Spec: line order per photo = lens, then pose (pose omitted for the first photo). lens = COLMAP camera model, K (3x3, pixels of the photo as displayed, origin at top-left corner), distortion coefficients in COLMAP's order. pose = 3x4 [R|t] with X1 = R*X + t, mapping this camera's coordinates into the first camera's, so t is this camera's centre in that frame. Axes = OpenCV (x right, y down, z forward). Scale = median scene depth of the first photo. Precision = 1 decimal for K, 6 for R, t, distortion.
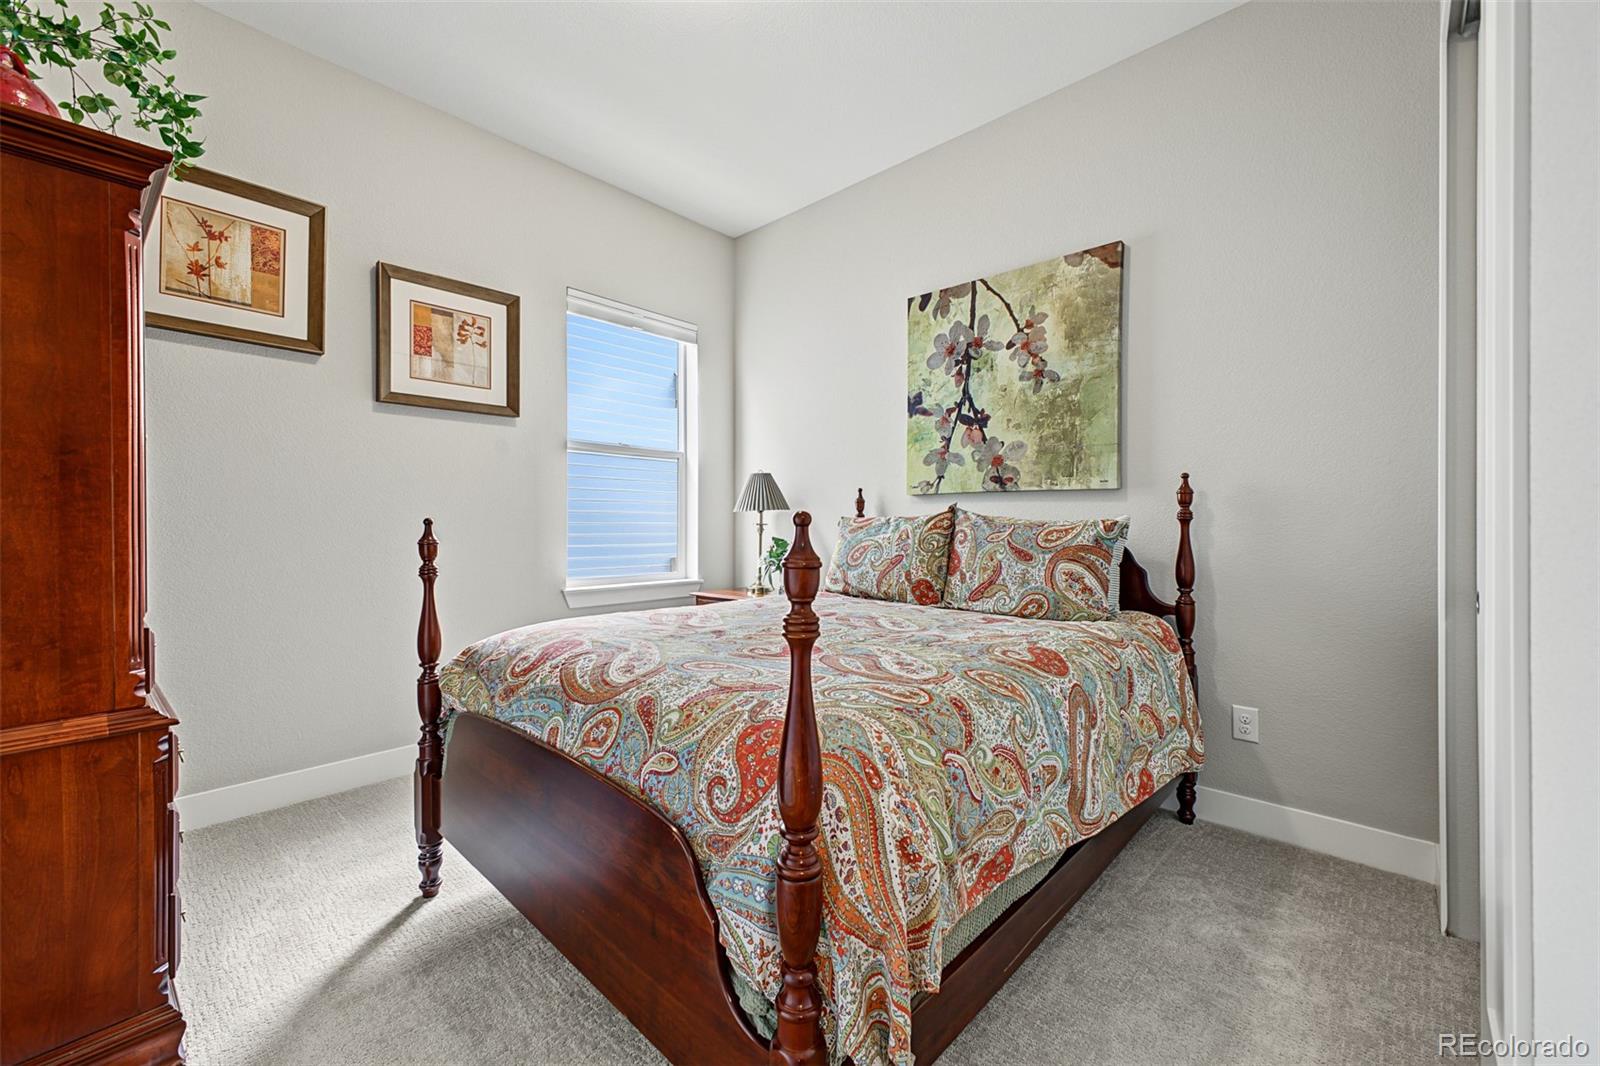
lens RADIAL K [[631.4, 0, 797.2], [0, 631.4, 528.9], [0, 0, 1]] dist [0.011430, -0.002682]
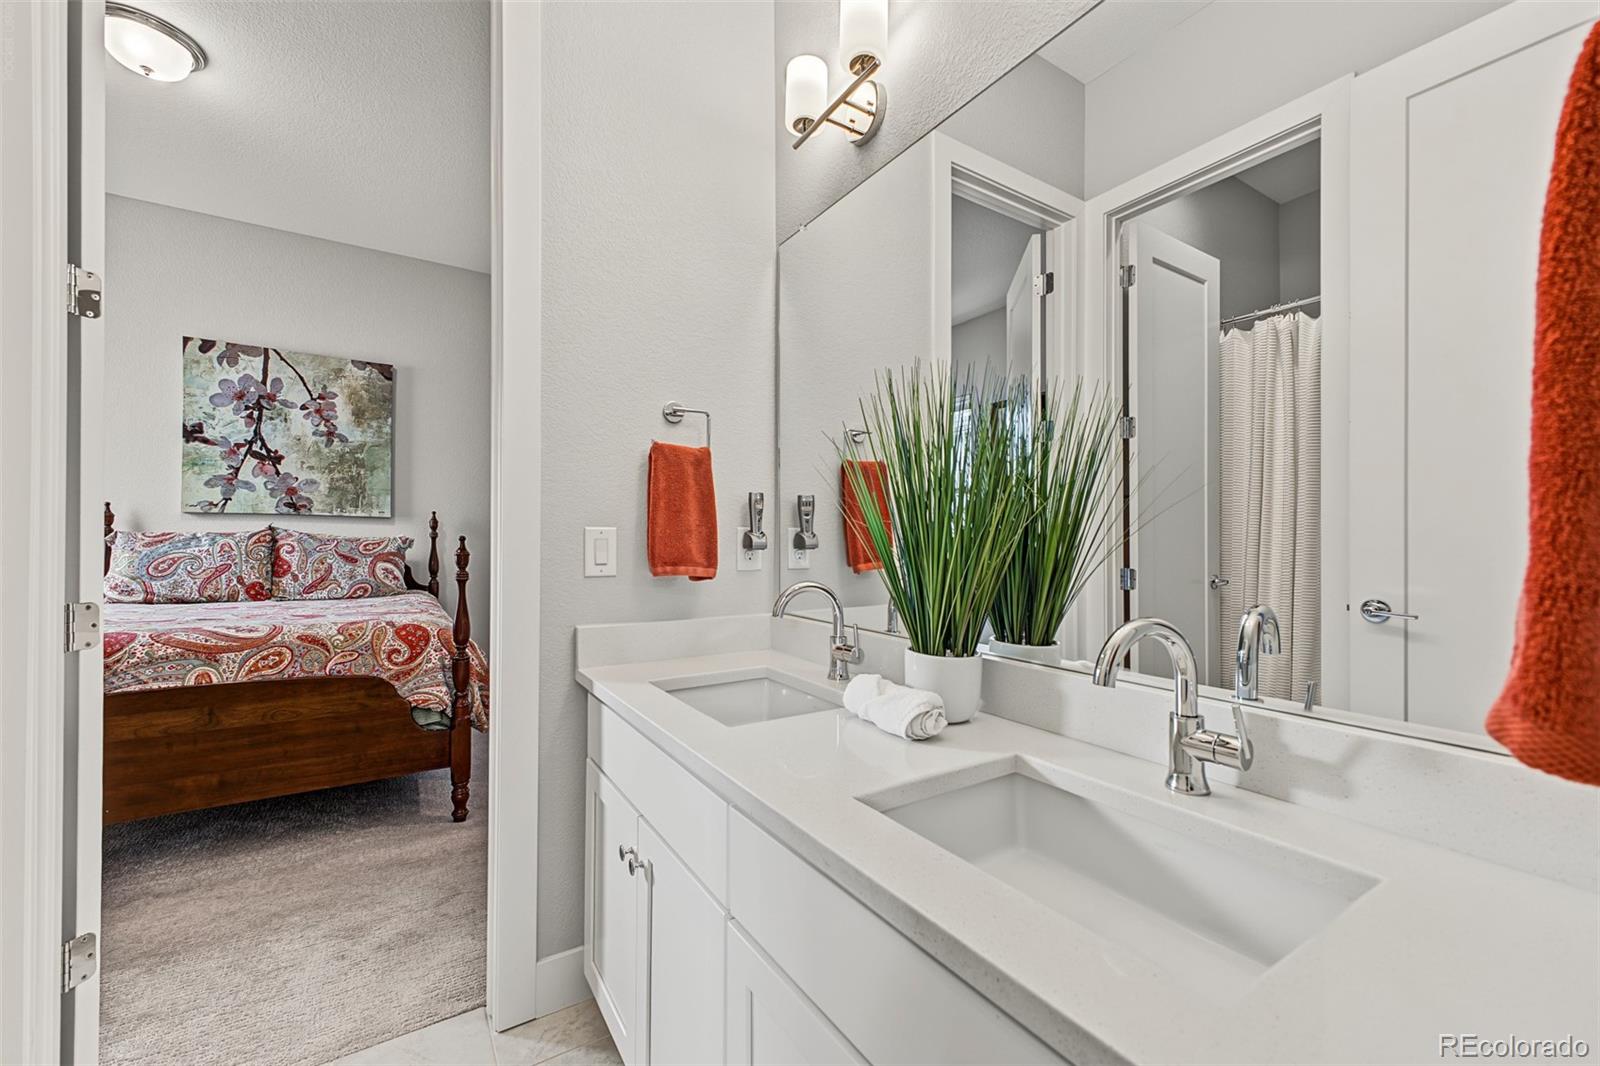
lens RADIAL K [[631.4, 0, 798.6], [0, 631.4, 541.0], [0, 0, 1]] dist [0.011430, -0.002682]
pose [[0.241744, 0.000557, 0.970340, -0.706689], [0.001852, 0.999998, -0.001035, 0.000090], [-0.970338, 0.002047, 0.241742, -0.349405]]
